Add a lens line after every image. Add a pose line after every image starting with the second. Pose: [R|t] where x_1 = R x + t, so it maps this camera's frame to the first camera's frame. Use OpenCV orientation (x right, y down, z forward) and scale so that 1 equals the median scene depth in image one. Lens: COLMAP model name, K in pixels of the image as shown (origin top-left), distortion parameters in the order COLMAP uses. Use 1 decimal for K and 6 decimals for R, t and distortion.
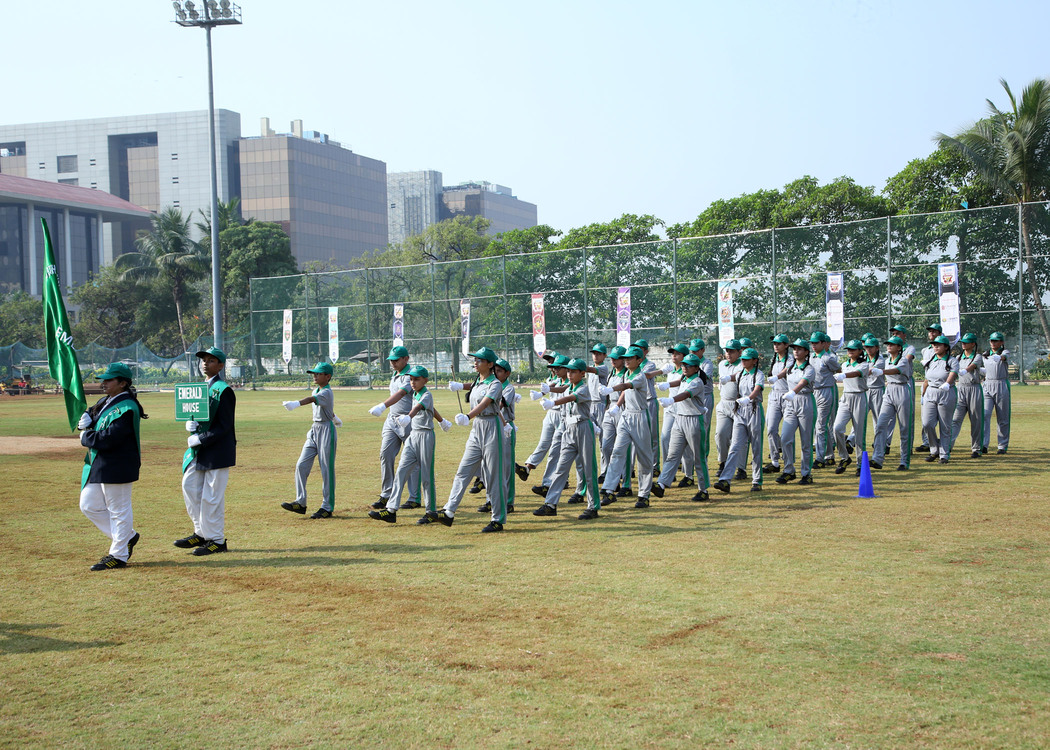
lens RADIAL K [[1528.9, 0, 534.3], [0, 1528.9, 373.7], [0, 0, 1]] dist [0.191863, 0.000000]
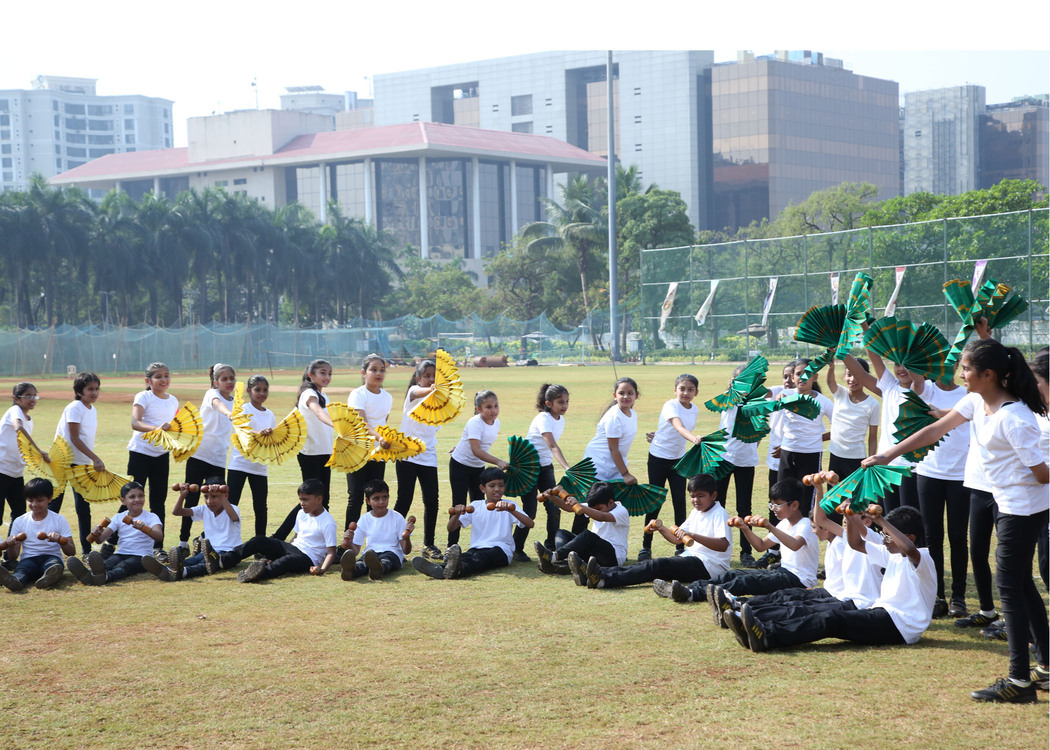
lens RADIAL K [[2029.2, 0, 523.3], [0, 2029.2, 375.7], [0, 0, 1]] dist [0.342859, 0.000000]
pose [[0.953479, 0.009795, -0.301300, 0.048526], [-0.005580, 0.999874, 0.014847, -0.000371], [0.301407, -0.012475, 0.953414, -0.091860]]
